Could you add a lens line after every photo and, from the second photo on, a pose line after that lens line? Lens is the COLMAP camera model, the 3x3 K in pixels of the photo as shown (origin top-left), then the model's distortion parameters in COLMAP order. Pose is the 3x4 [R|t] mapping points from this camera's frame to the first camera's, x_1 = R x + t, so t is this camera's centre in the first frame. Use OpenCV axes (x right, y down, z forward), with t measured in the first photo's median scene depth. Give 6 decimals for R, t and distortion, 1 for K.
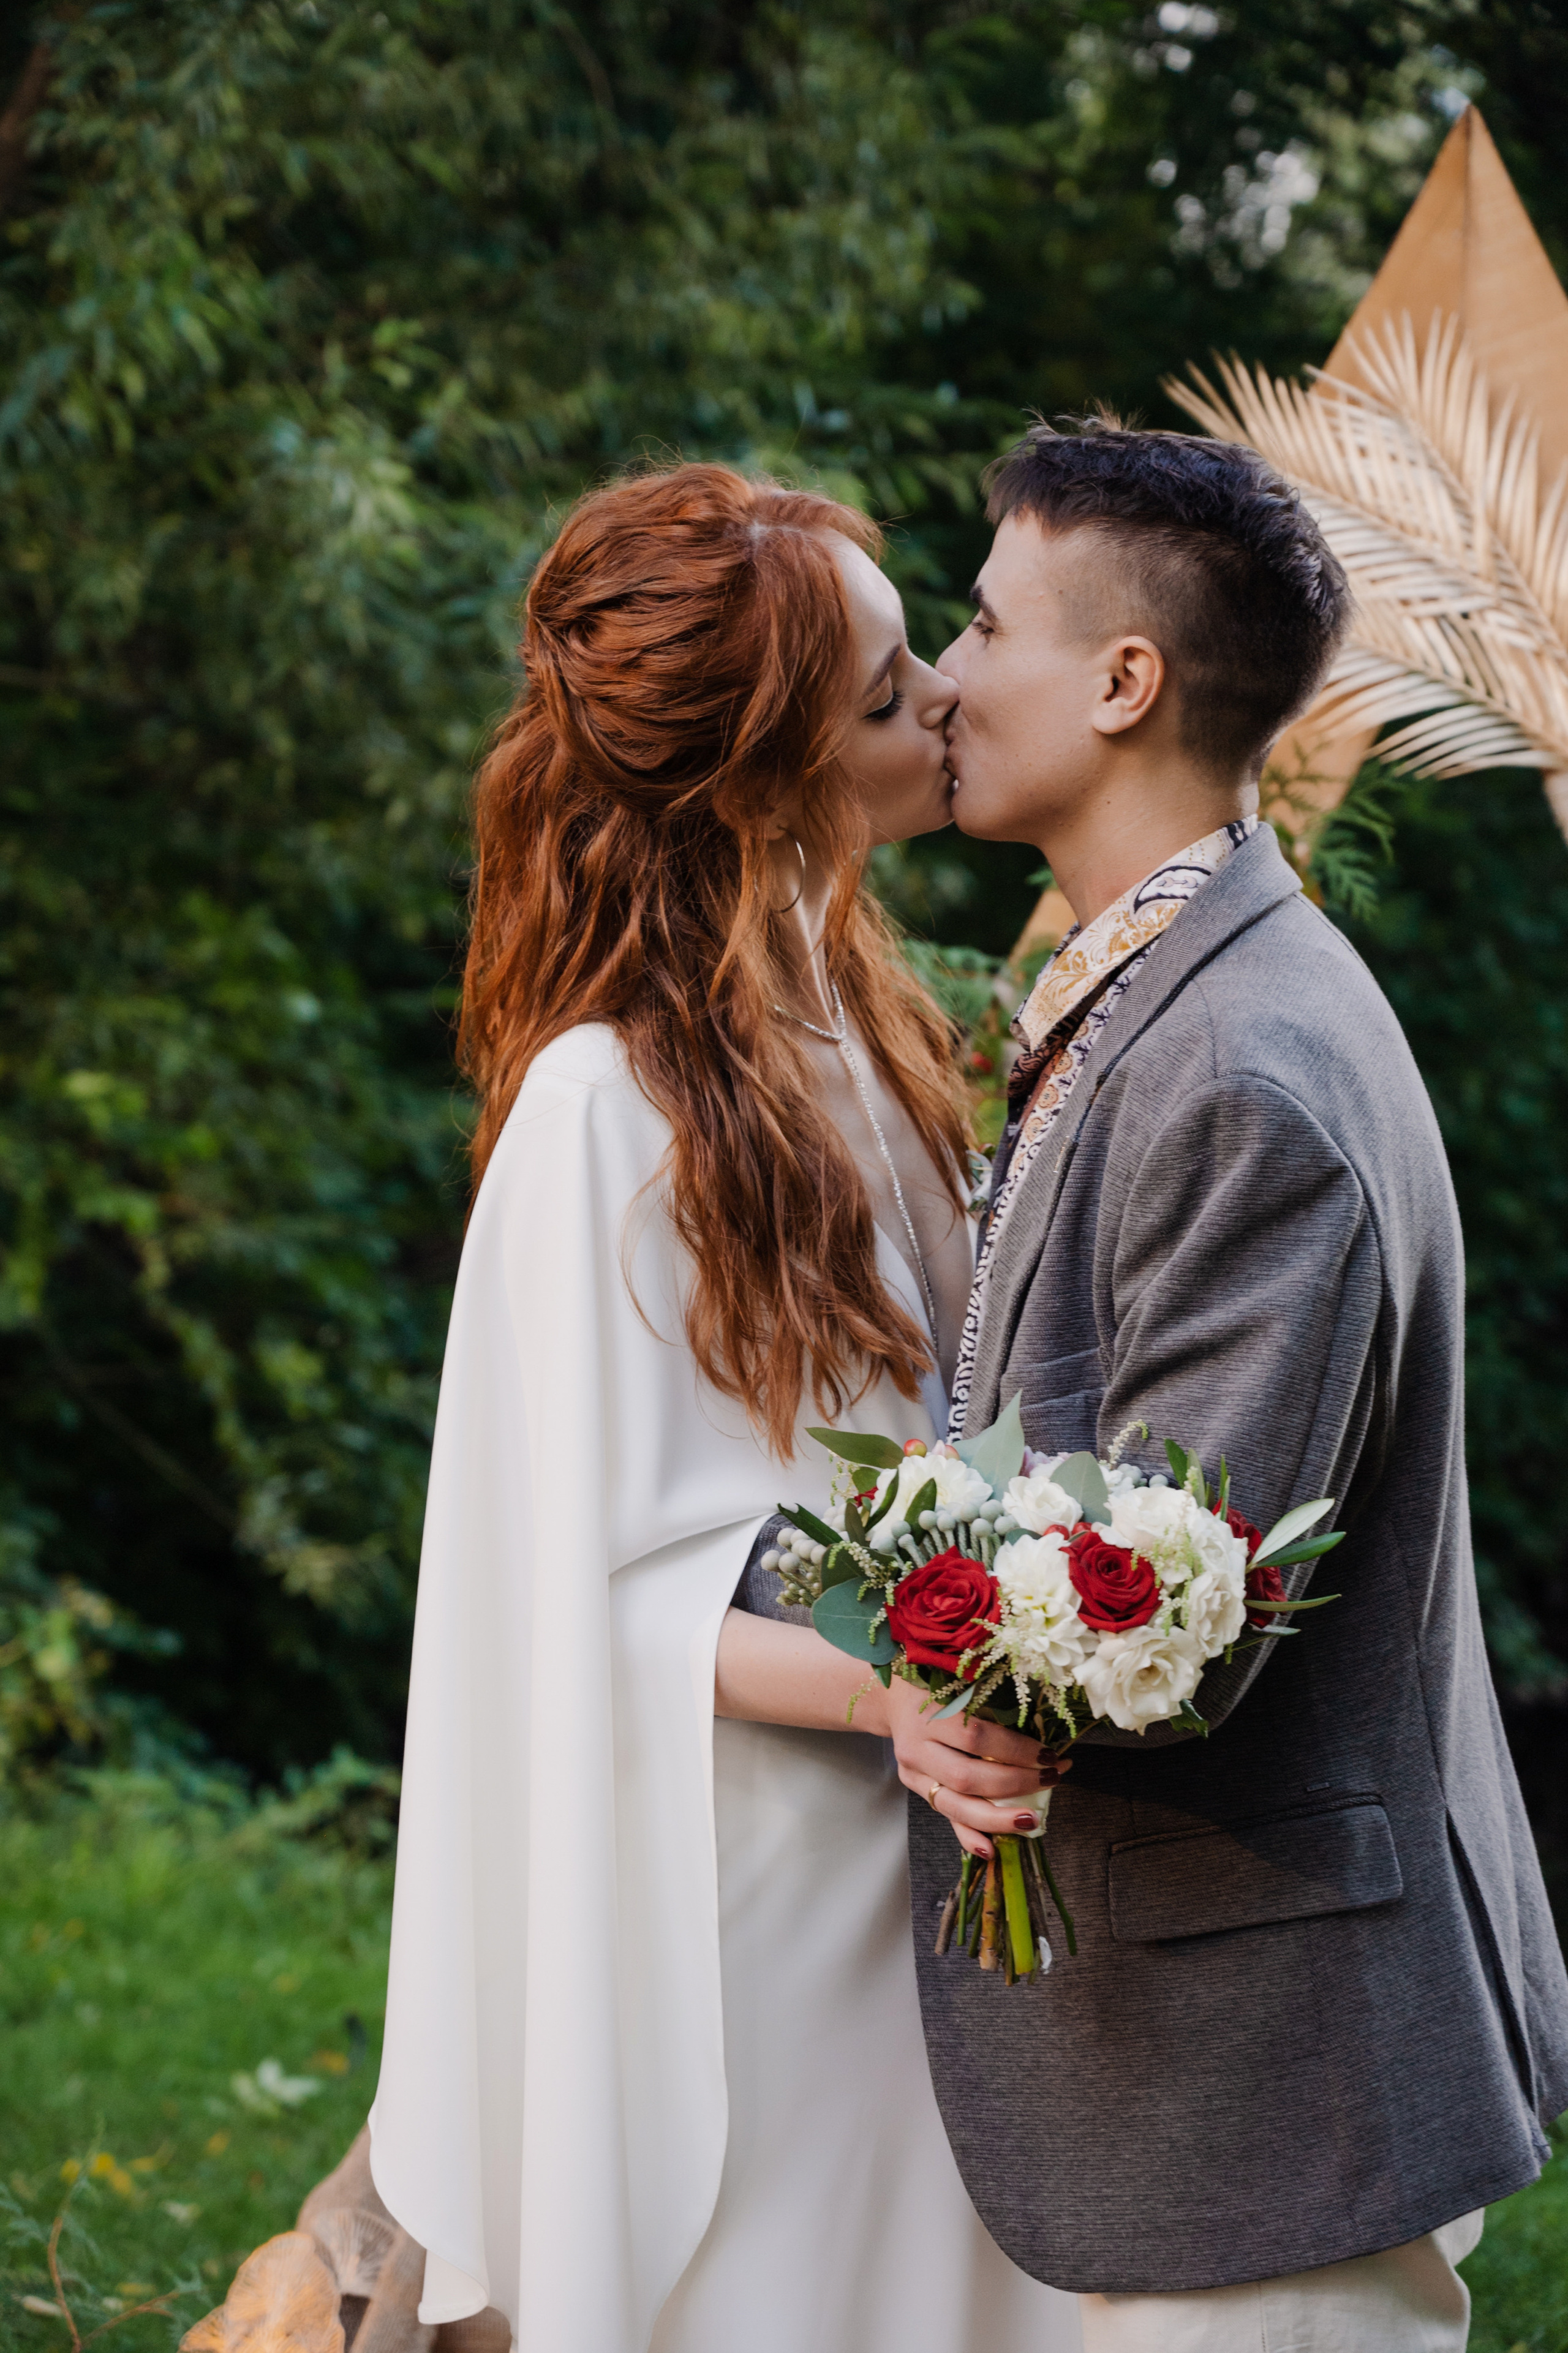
lens RADIAL K [[4847.2, 0, 782.5], [0, 4847.2, 1218.2], [0, 0, 1]] dist [0.033149, -0.049711]
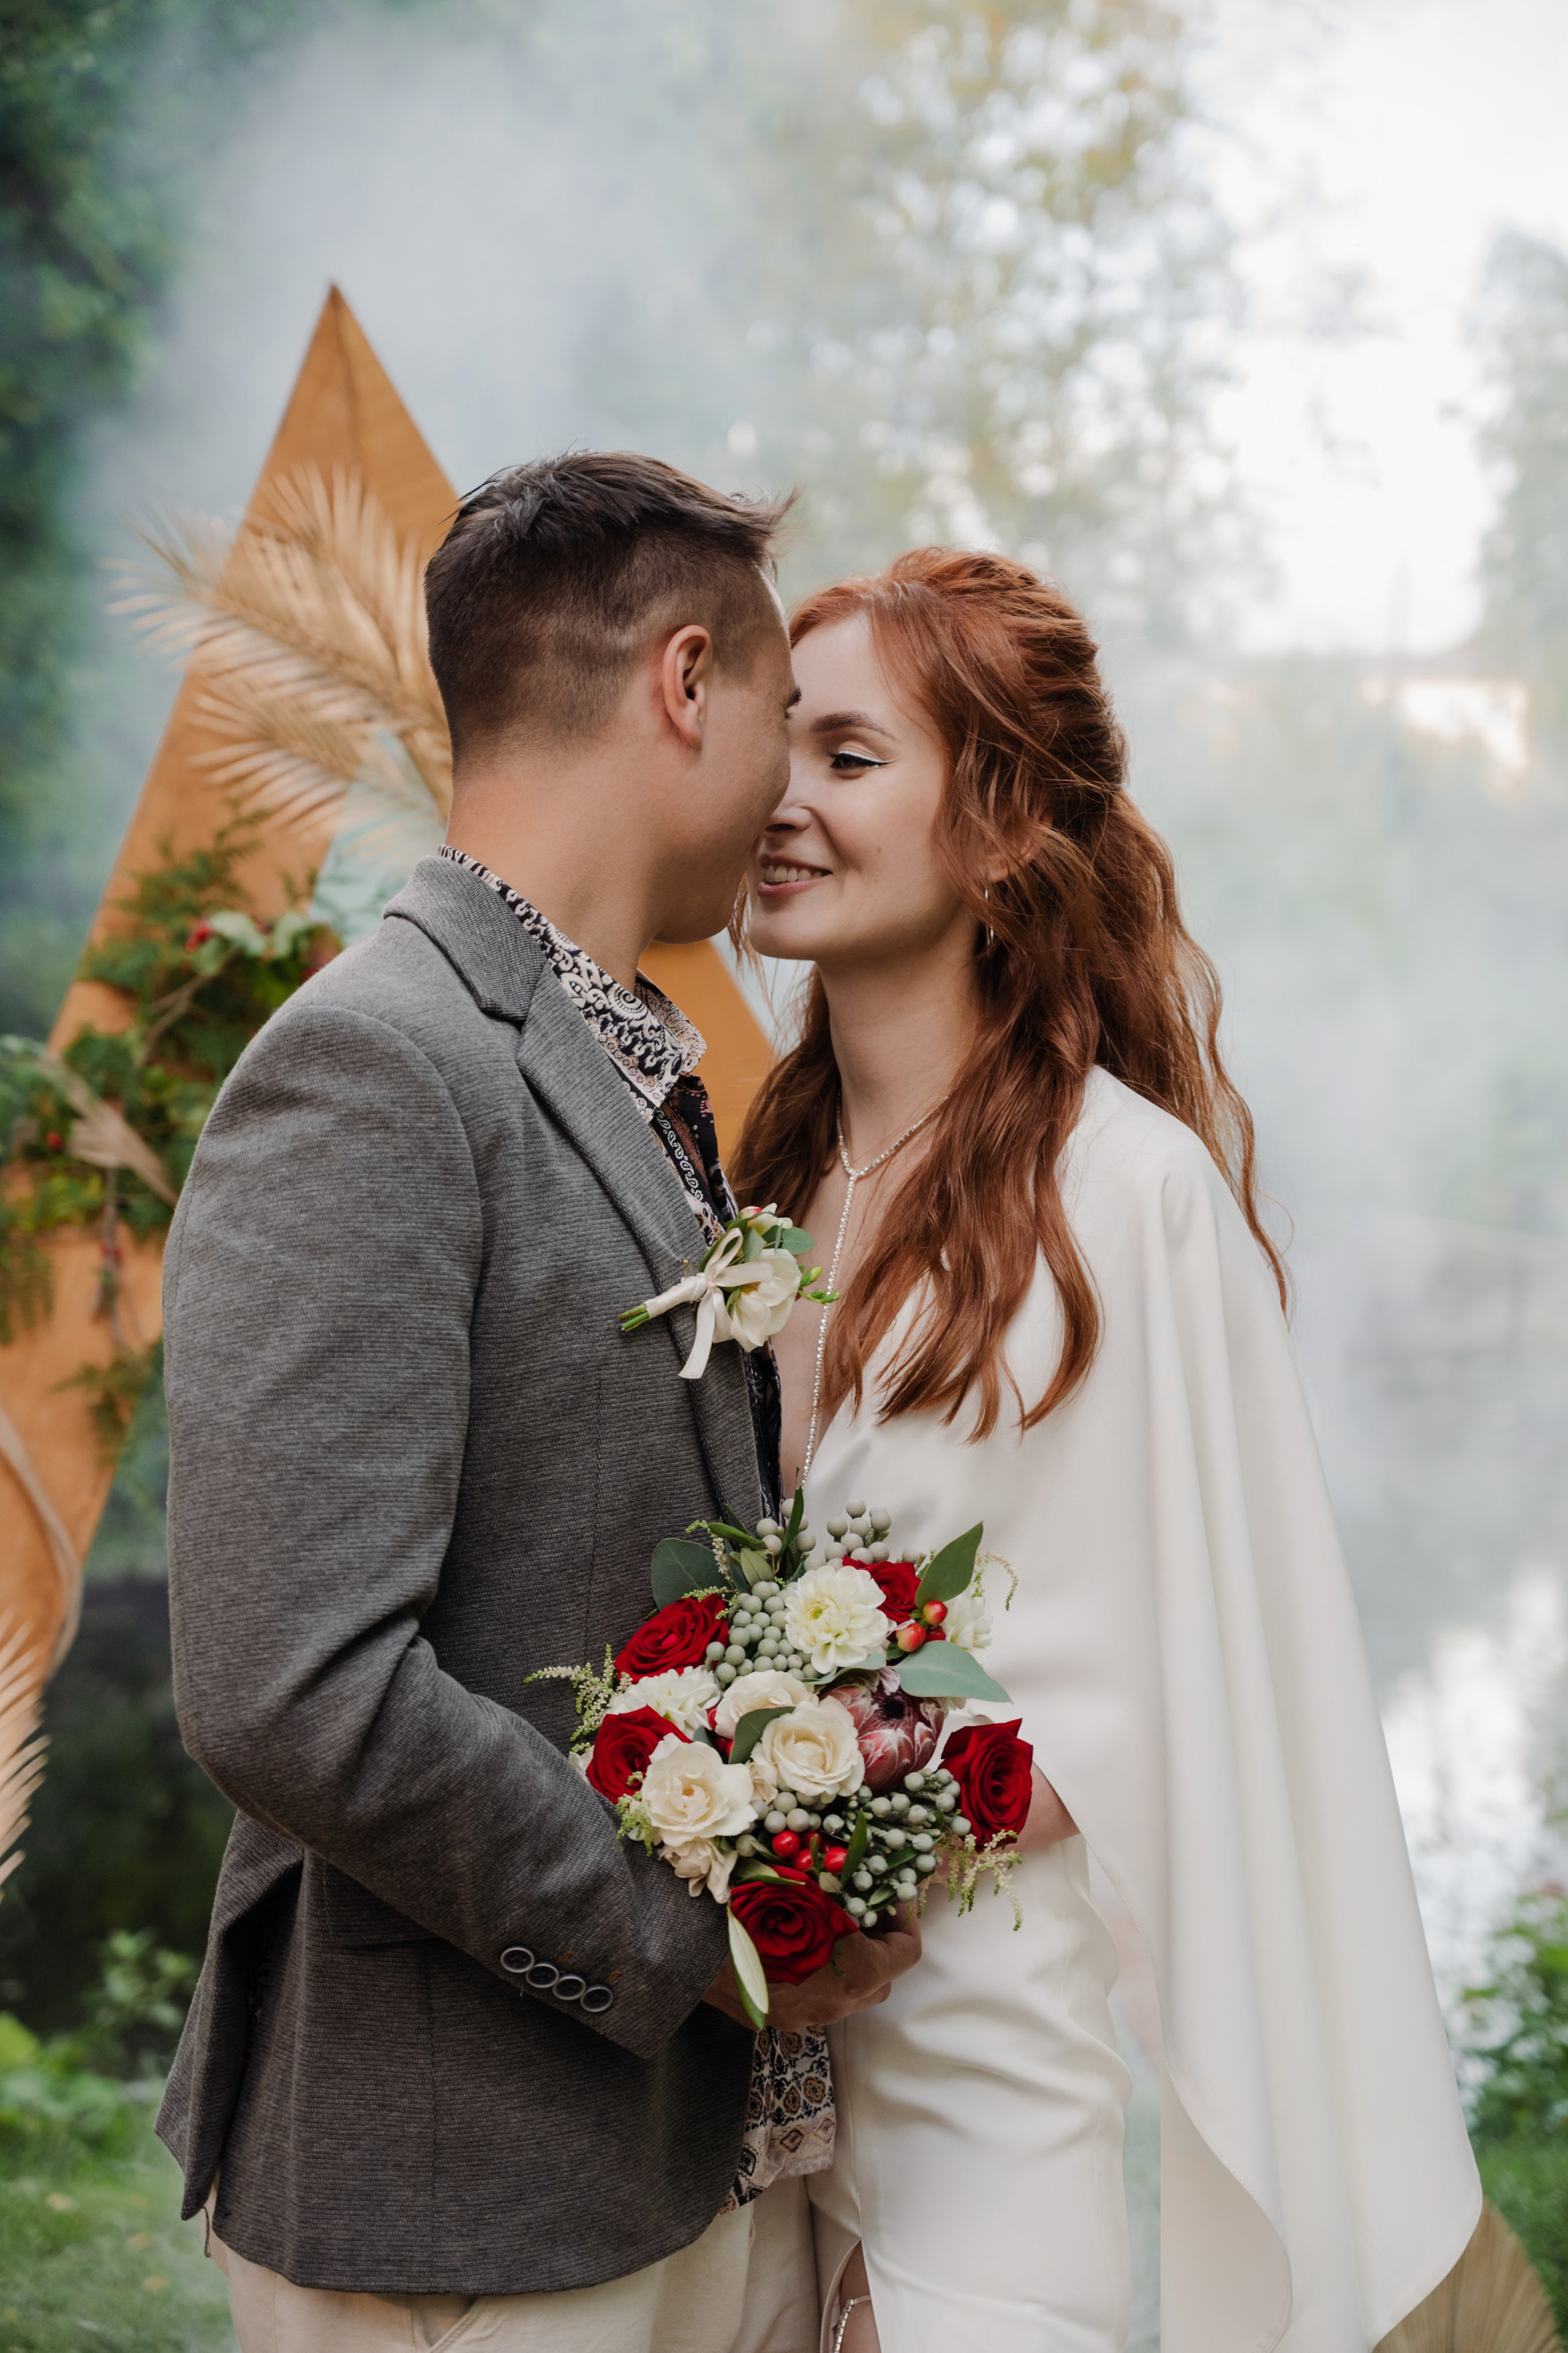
lens RADIAL K [[4895.4, 0, 783.0], [0, 4895.4, 1181.1], [0, 0, 1]] dist [0.002555, -0.313316]
pose [[0.833589, -0.035853, 0.551220, -0.417188], [0.043681, 0.999045, -0.001076, -0.014775], [-0.550655, 0.024975, 0.834359, -0.001103]]
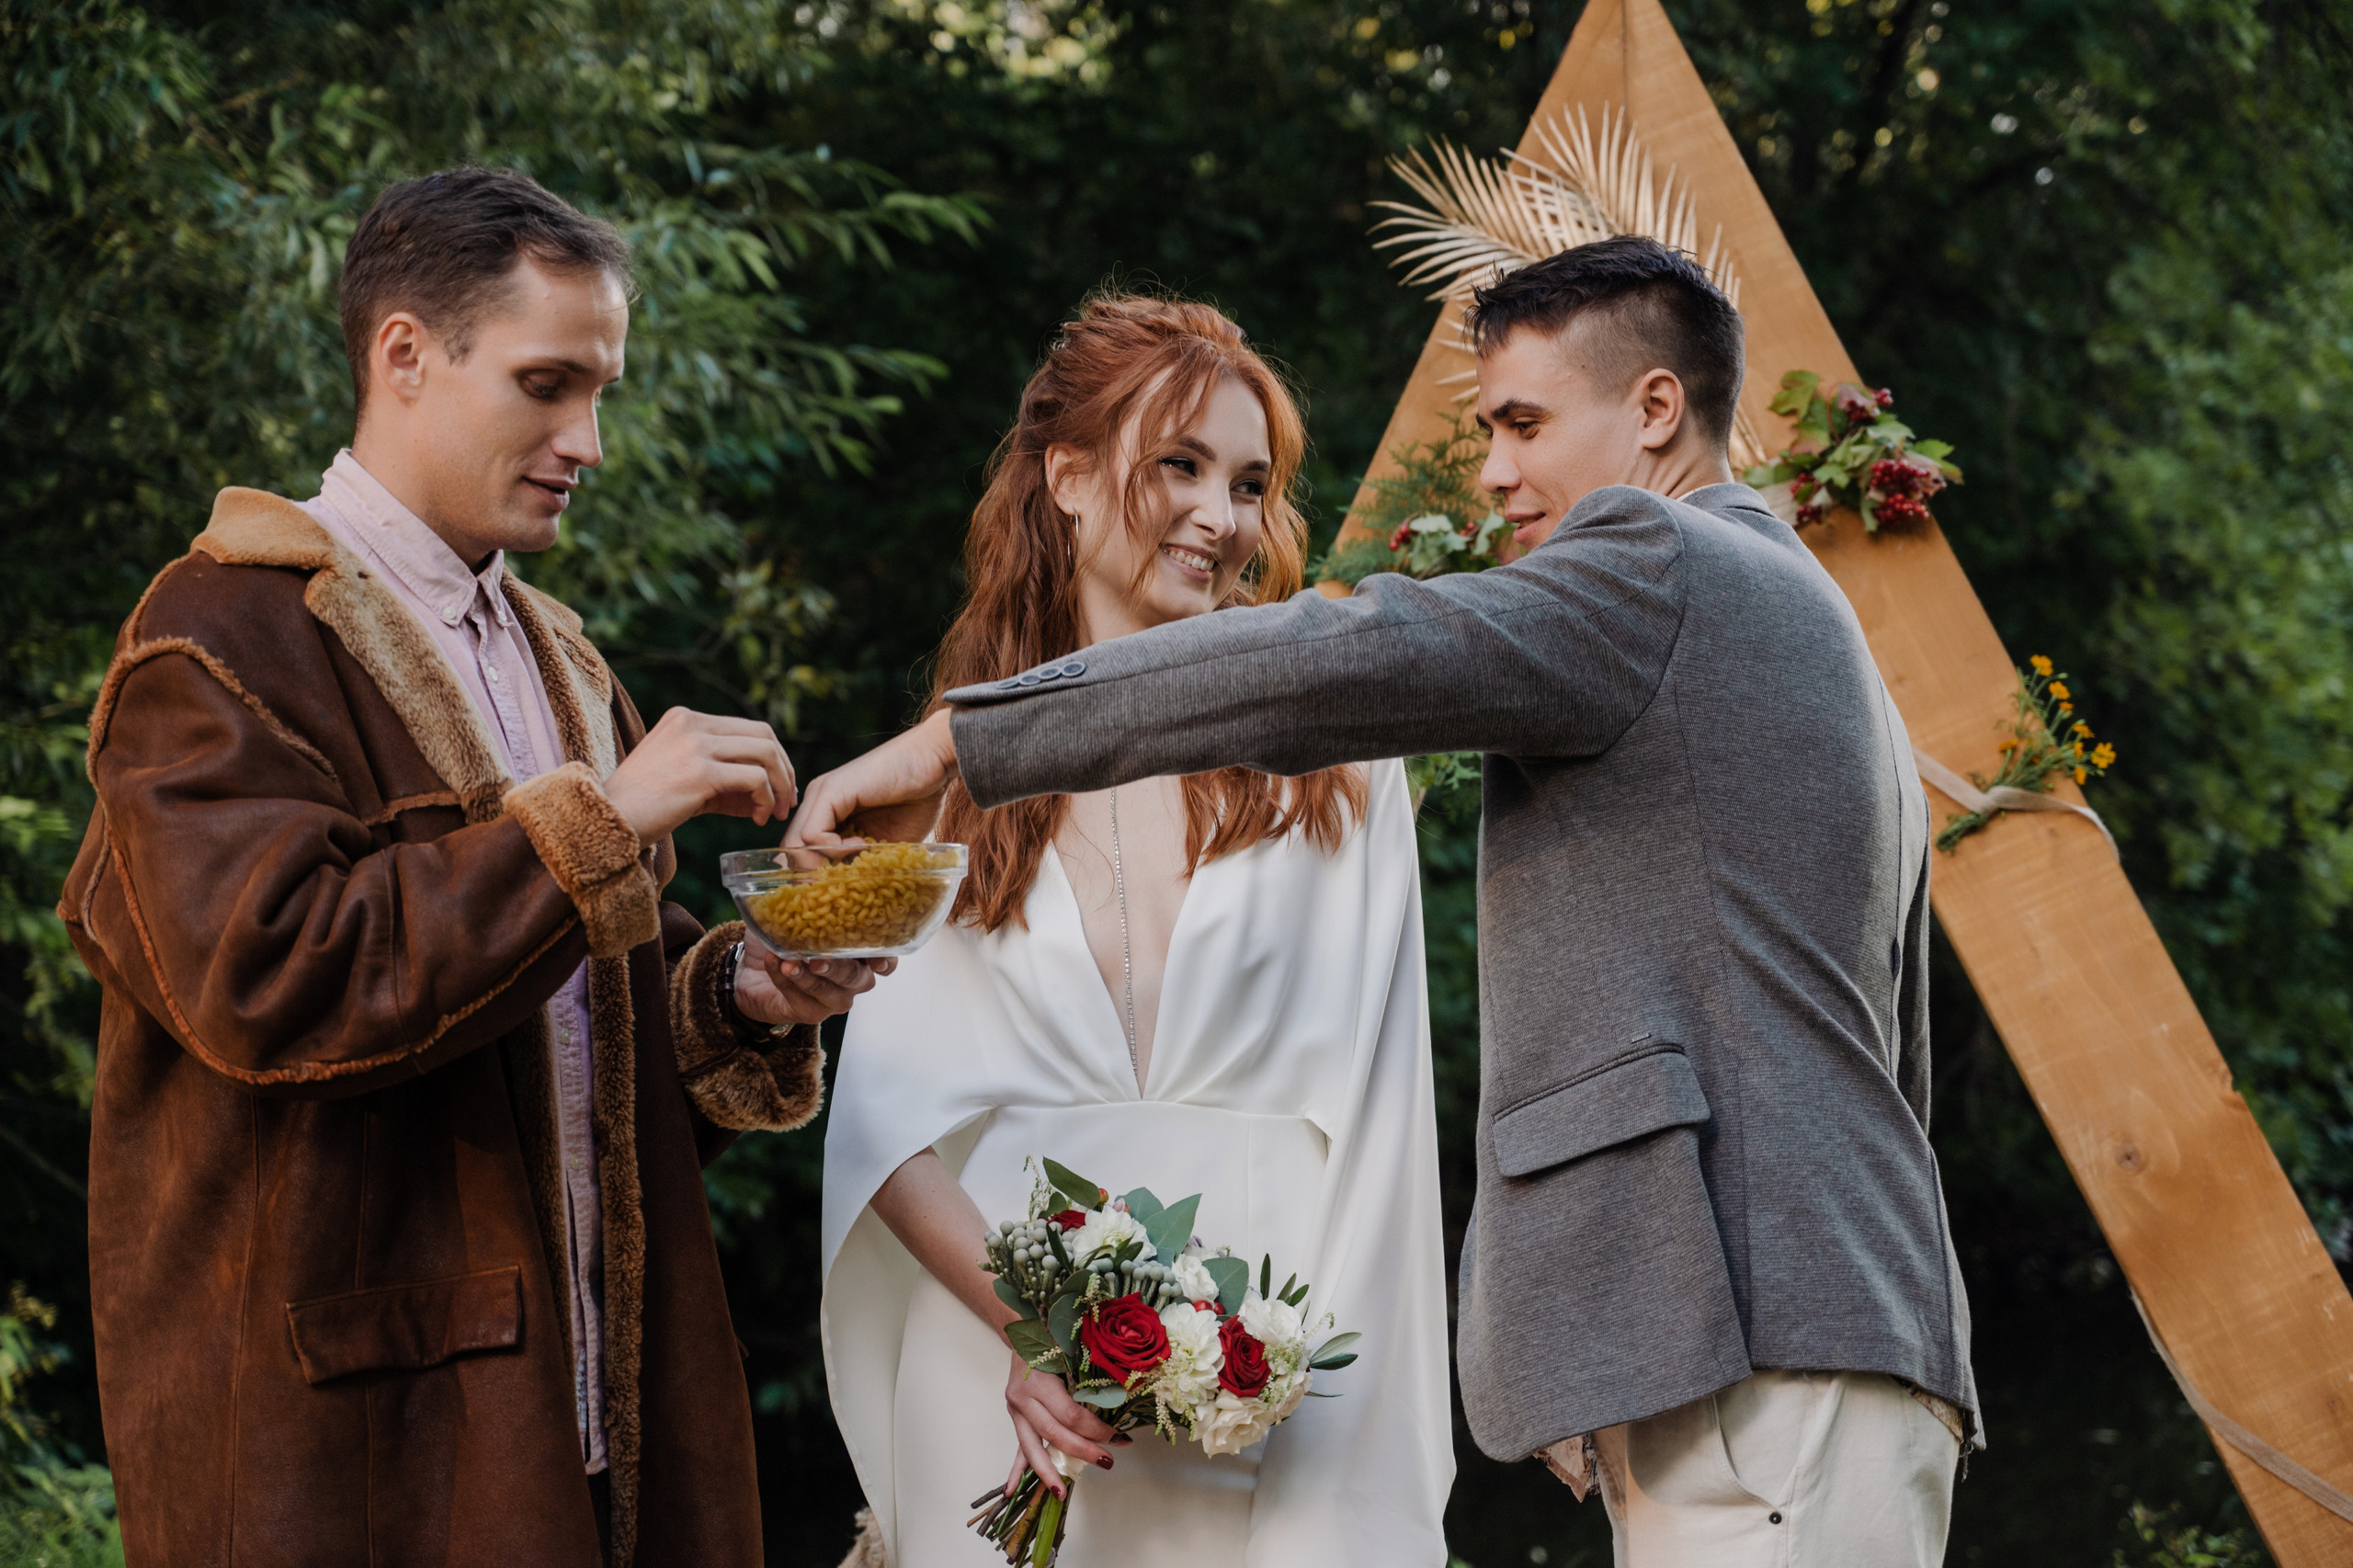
lens RADIAL K [[4895.0, 0, 1185.8], [0, 4895.0, 832.5], [0, 0, 1]] dist [0.002555, -0.313316]
pose [[0.984340, -0.020333, 0.175105, -0.190318], [0.025189, 0.999356, -0.025558, 0.024830], [-0.174473, 0.029569, 0.984218, -0.187283]]
